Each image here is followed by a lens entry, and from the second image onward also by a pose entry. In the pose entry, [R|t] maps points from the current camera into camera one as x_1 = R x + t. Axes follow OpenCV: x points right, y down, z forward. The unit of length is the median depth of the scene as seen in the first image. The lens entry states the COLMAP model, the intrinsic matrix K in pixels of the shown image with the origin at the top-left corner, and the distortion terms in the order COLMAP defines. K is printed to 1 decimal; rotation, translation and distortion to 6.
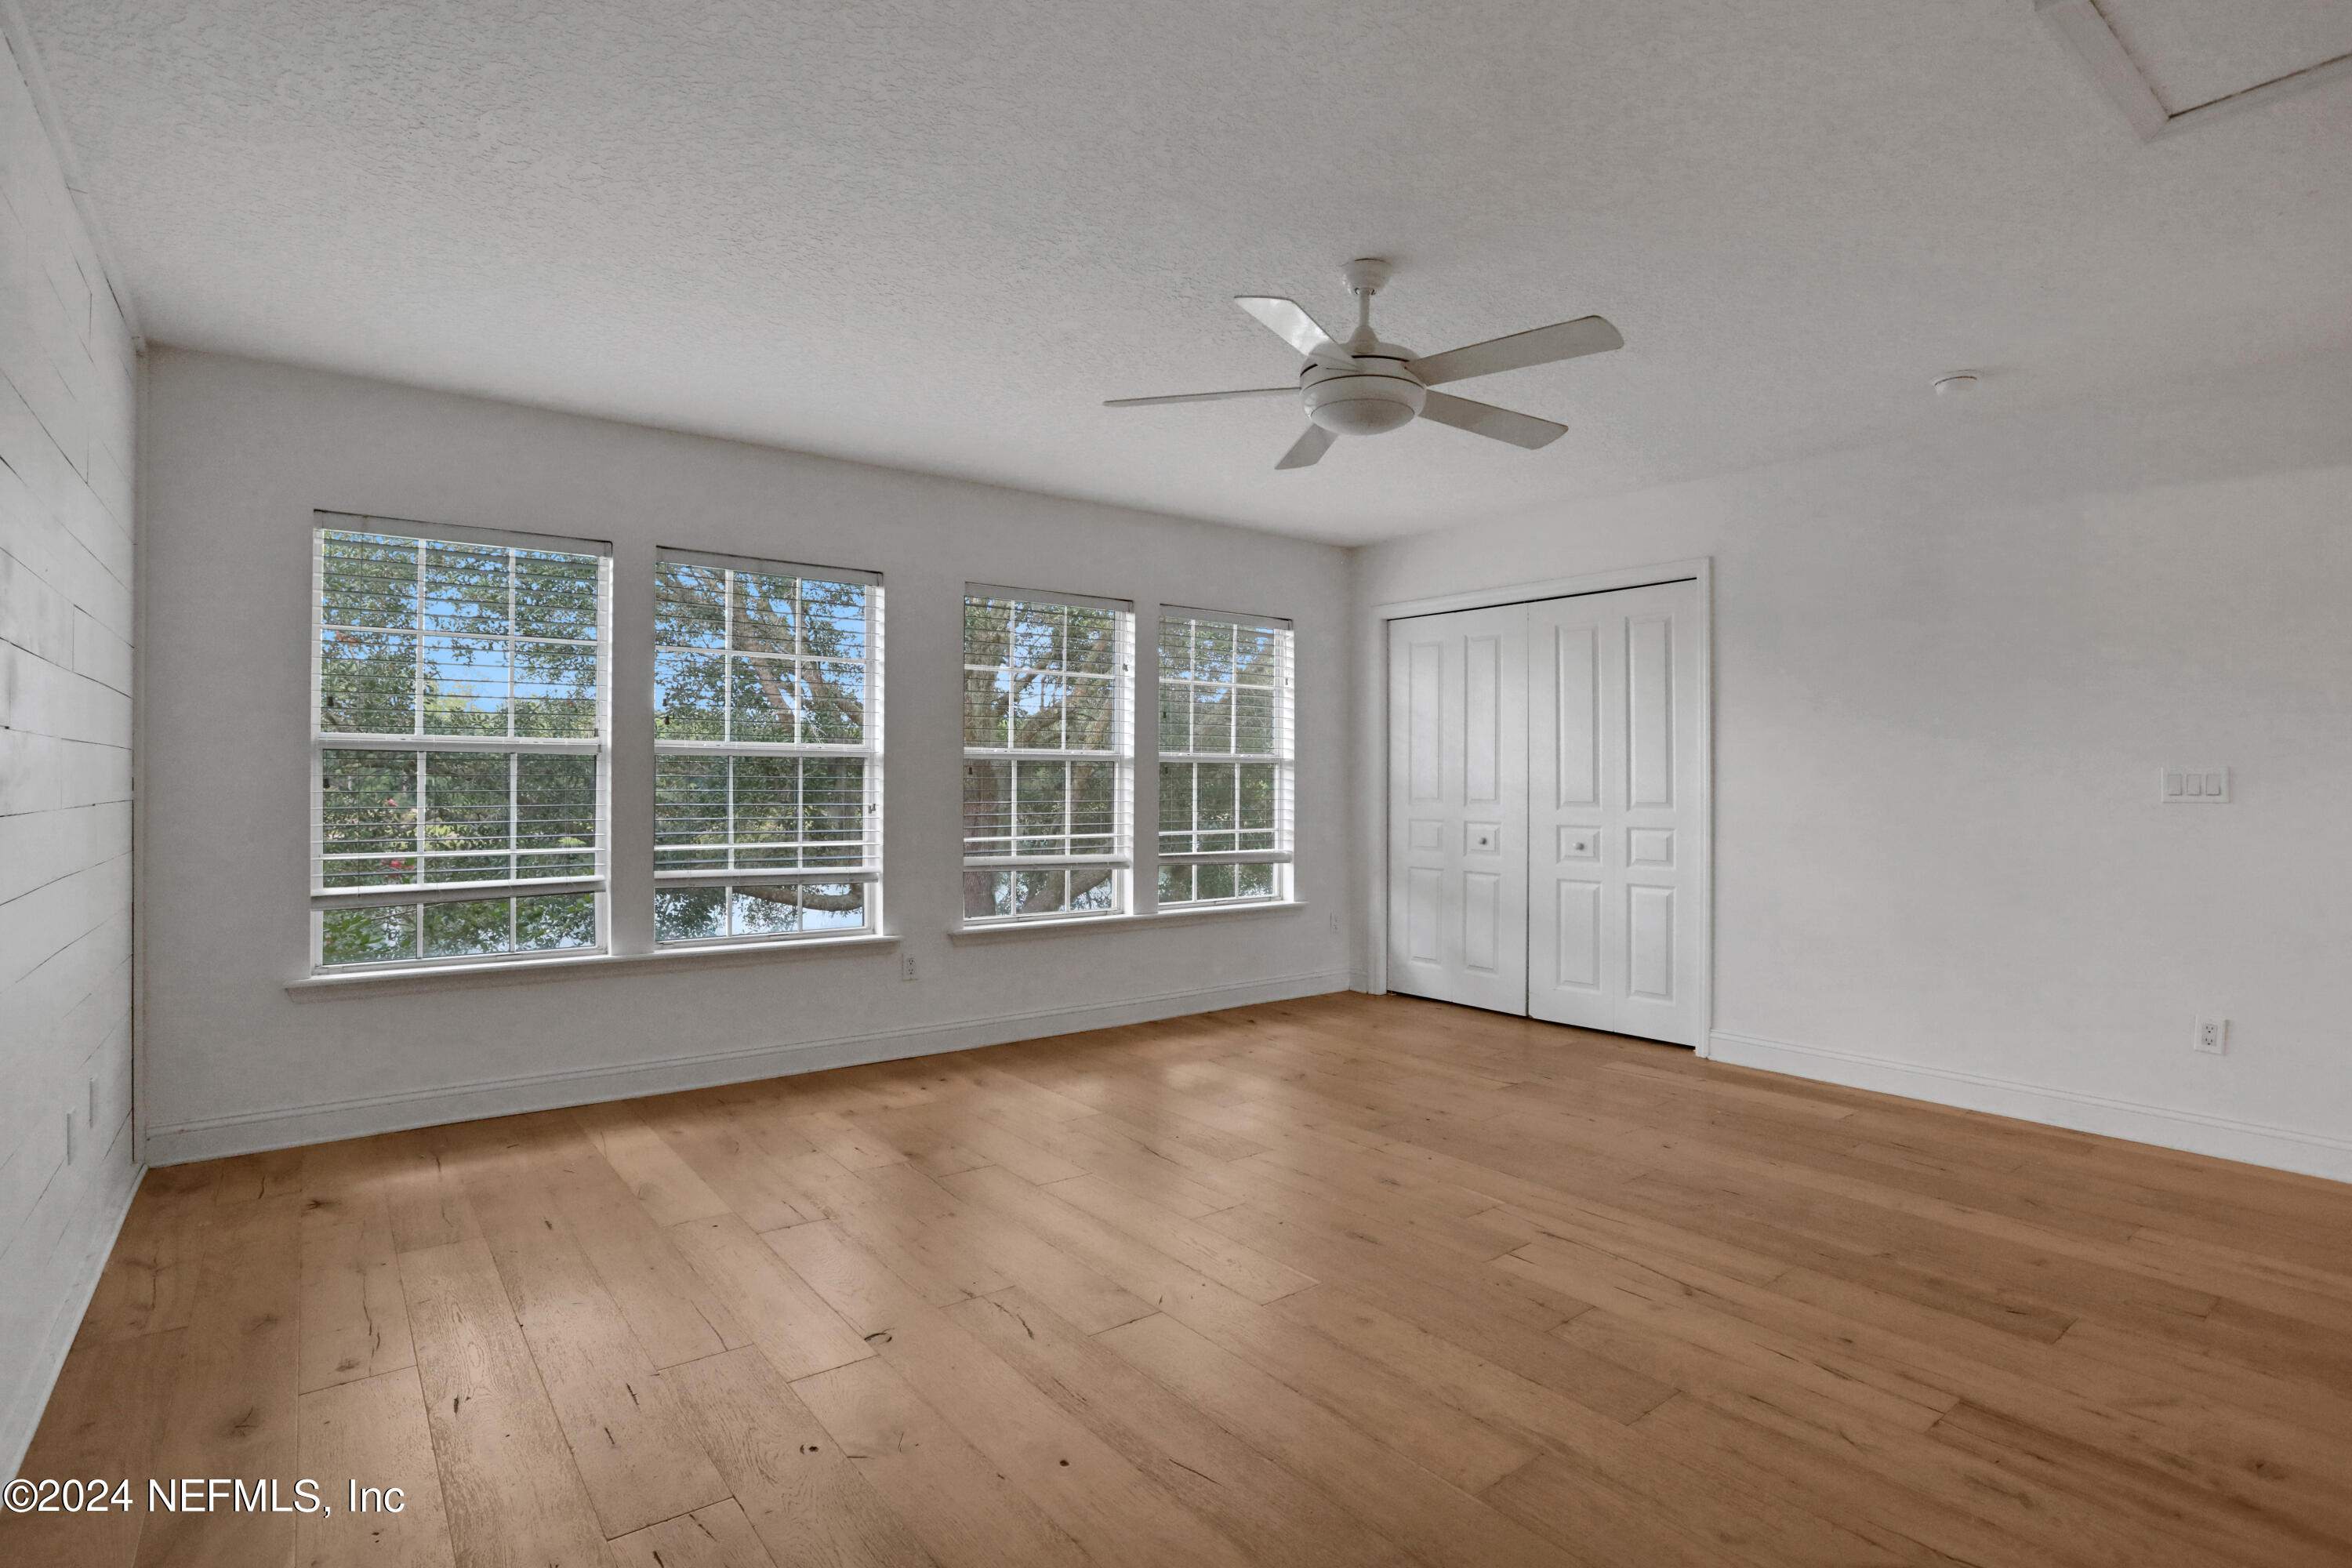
lens RADIAL K [[1151.0, 0, 1171.5], [0, 1151.0, 779.5], [0, 0, 1]] dist [-0.070302, 0.034441]
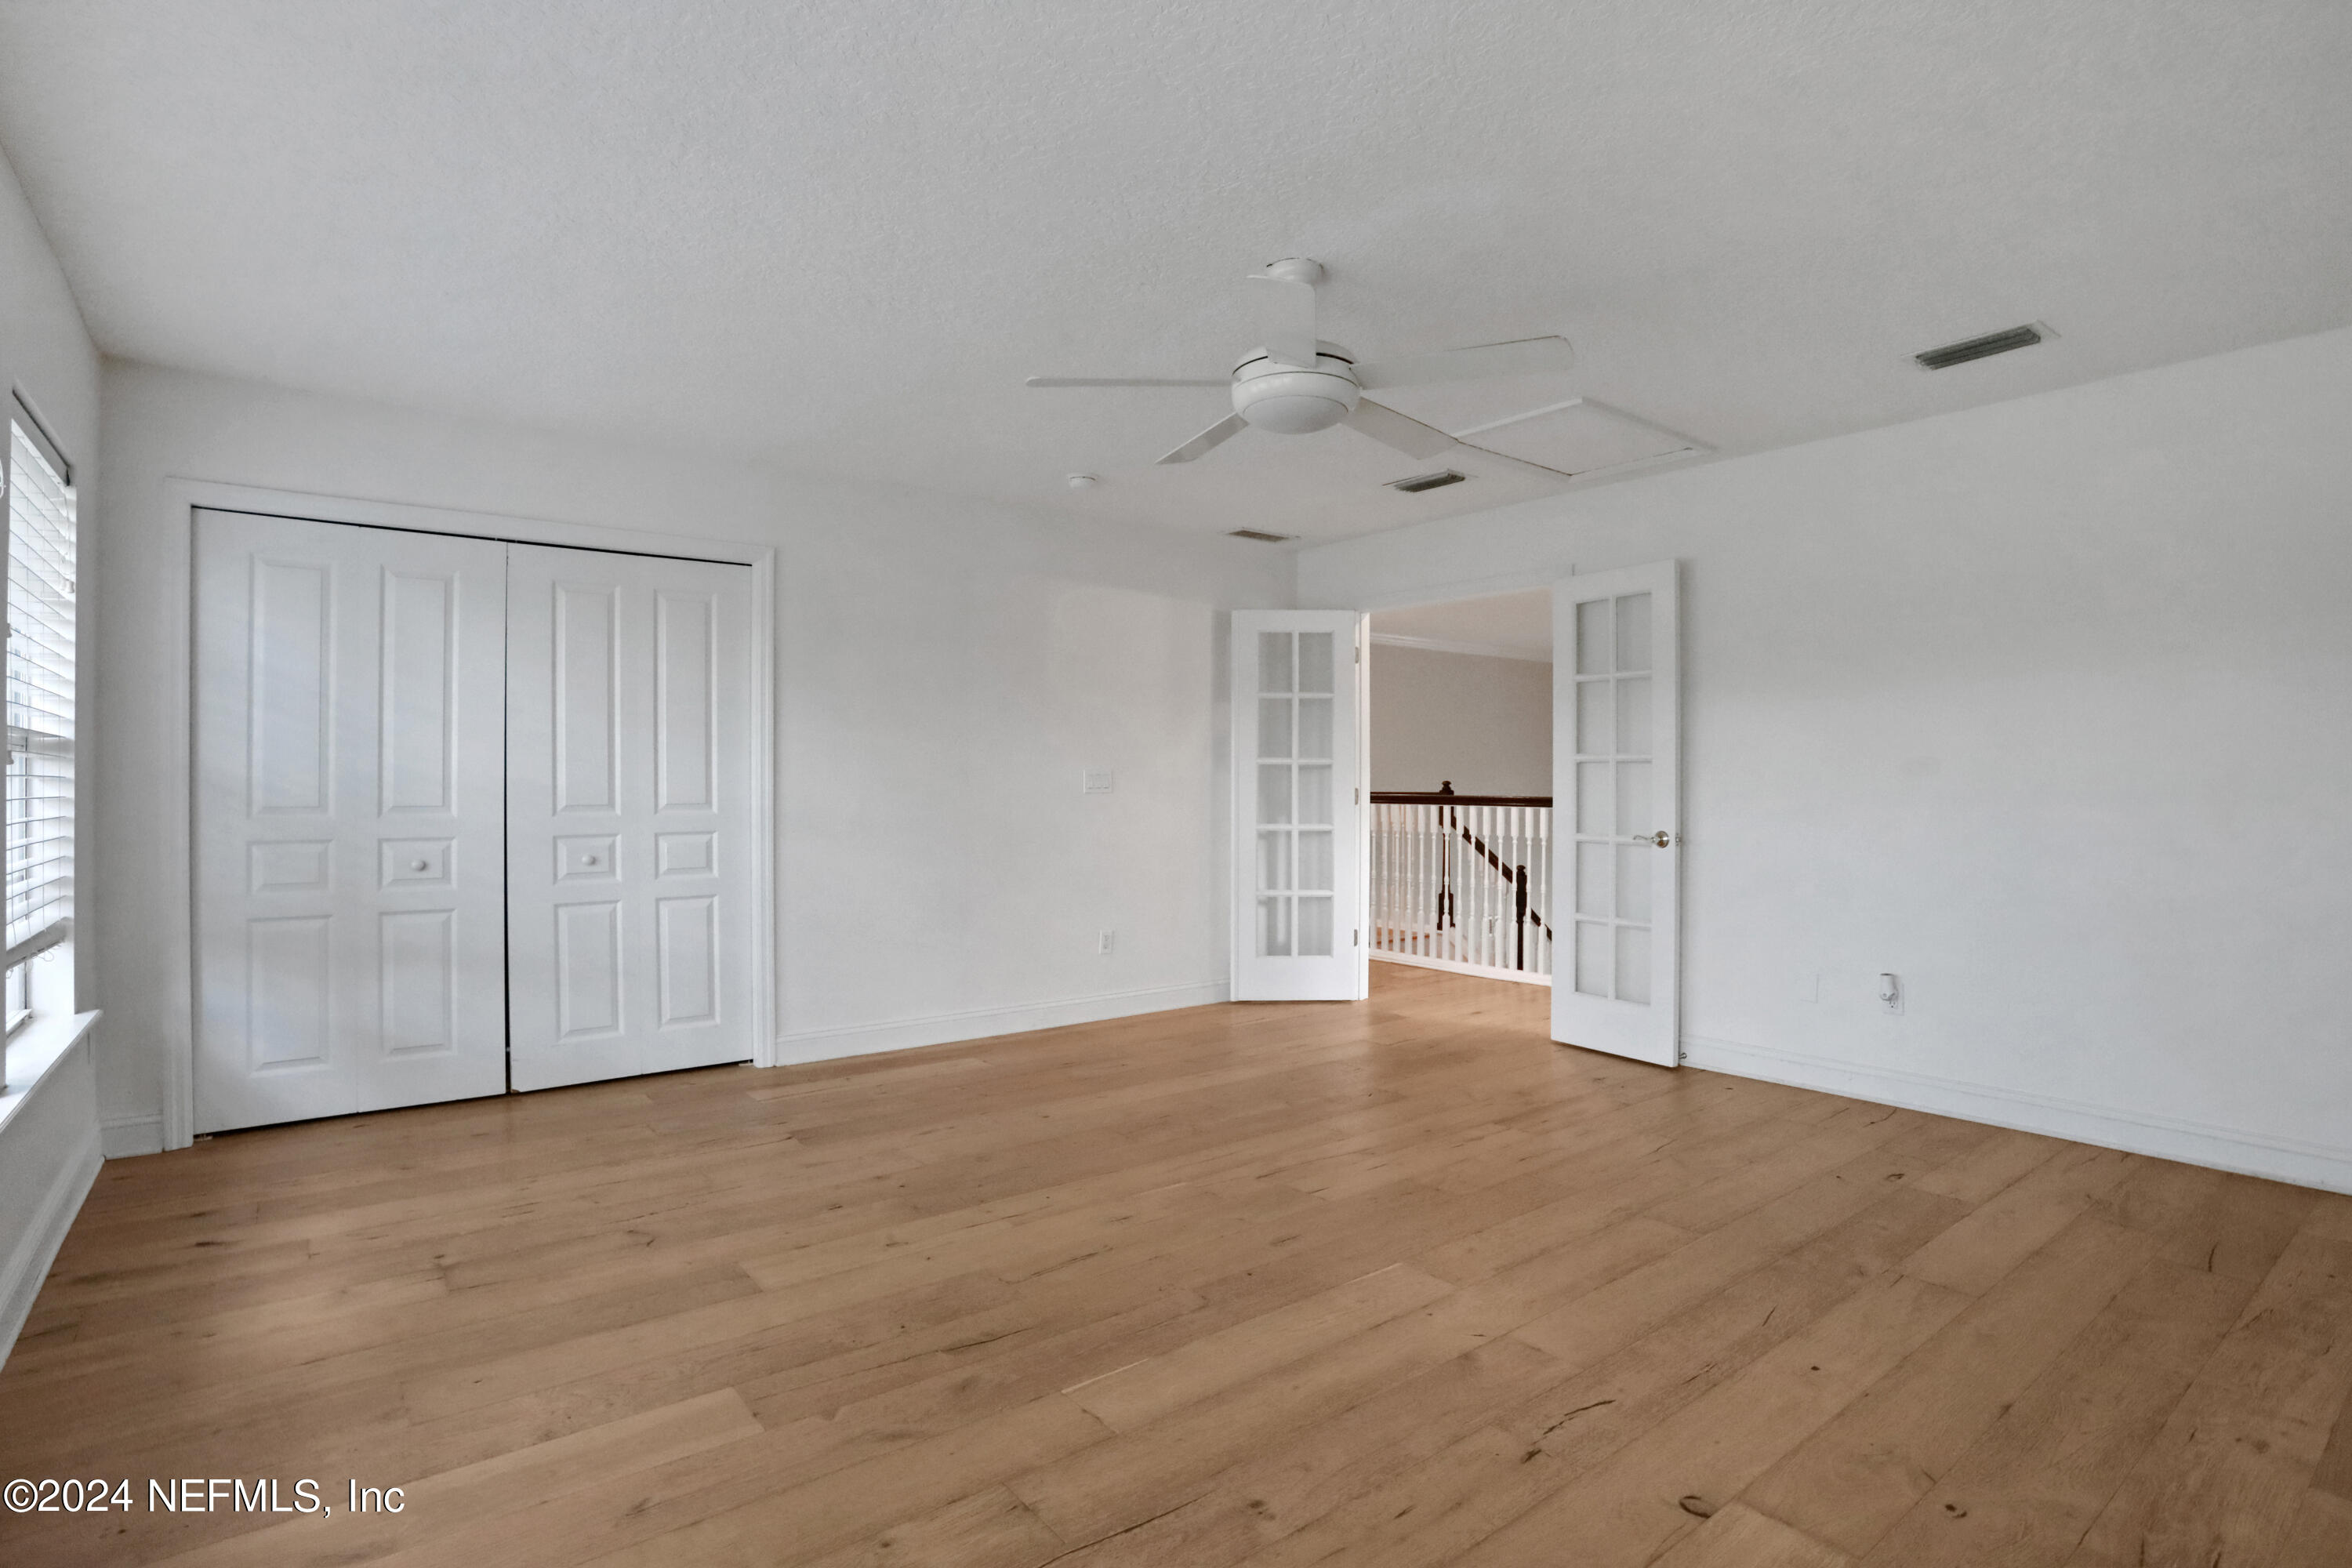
lens RADIAL K [[1151.0, 0, 1171.5], [0, 1151.0, 779.5], [0, 0, 1]] dist [-0.070302, 0.034441]
pose [[0.006990, -0.002450, 0.999973, -0.468482], [-0.002419, 0.999994, 0.002467, -0.001653], [-0.999973, -0.002436, 0.006984, 0.618557]]
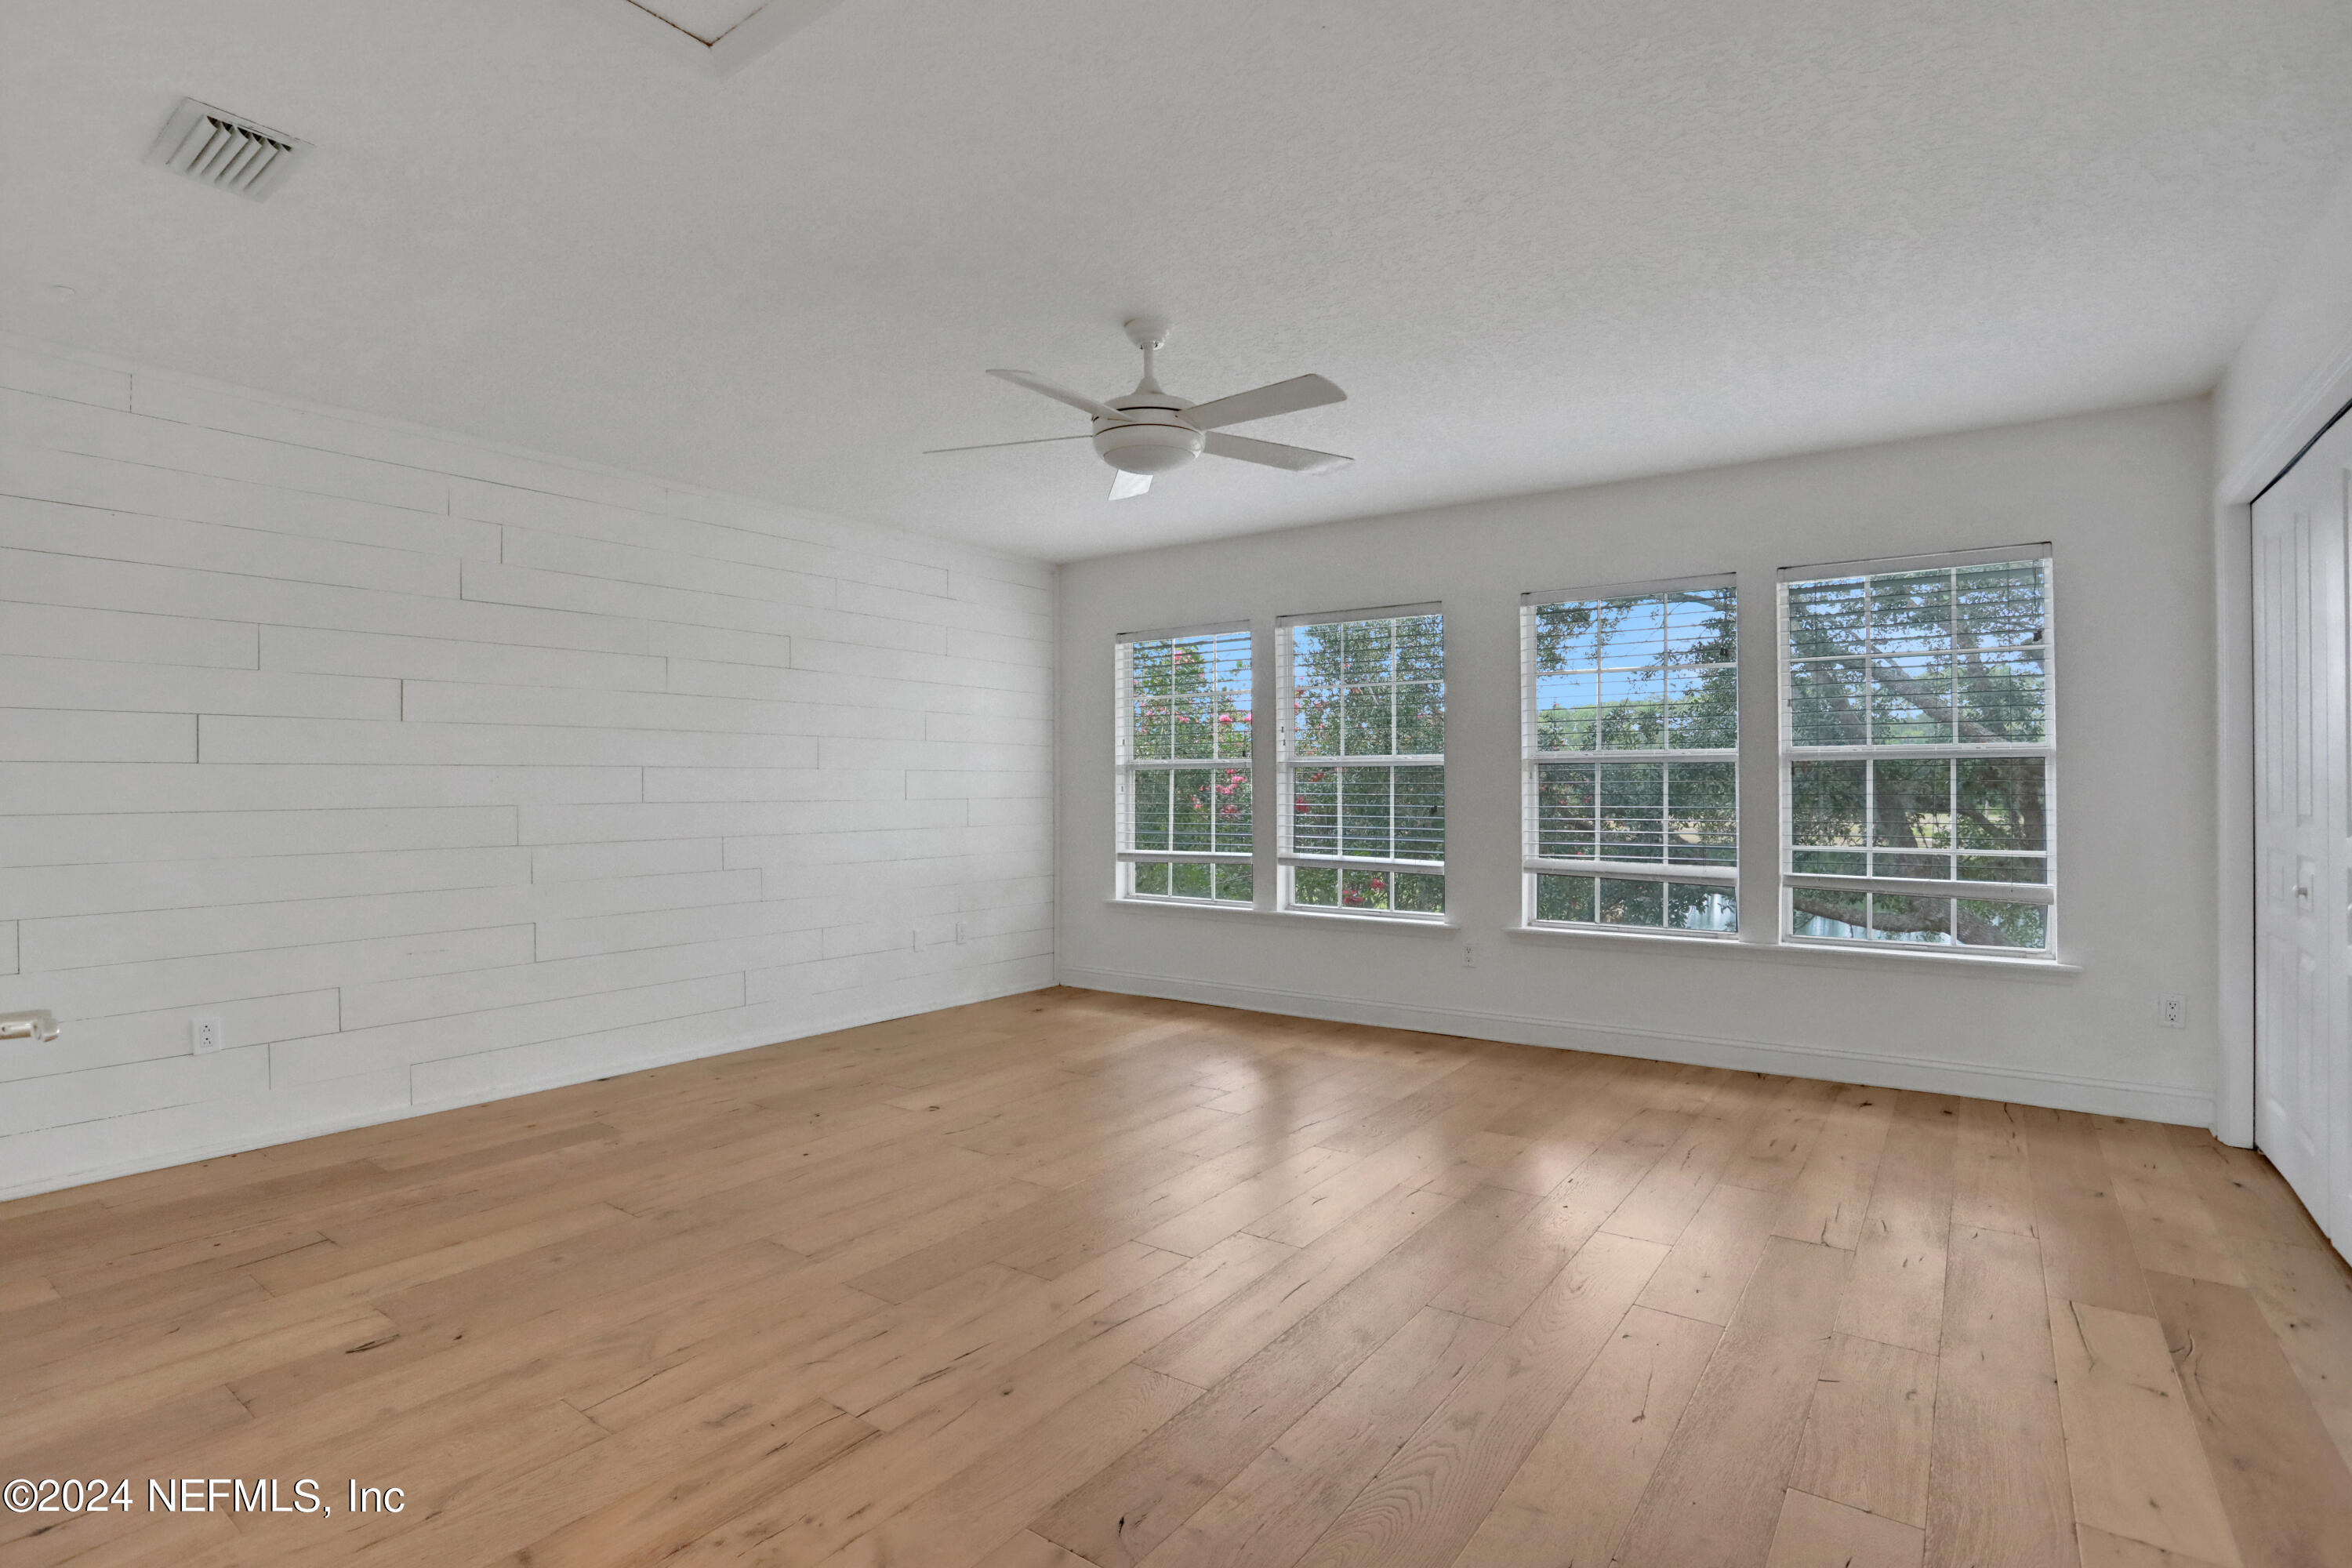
lens RADIAL K [[1102.5, 0, 1241.9], [0, 1102.5, 779.3], [0, 0, 1]] dist [-0.103002, 0.029908]
pose [[0.331125, -0.004935, -0.943574, 0.690947], [0.003573, 0.999986, -0.003976, -0.003171], [0.943580, -0.002055, 0.331137, 0.407135]]
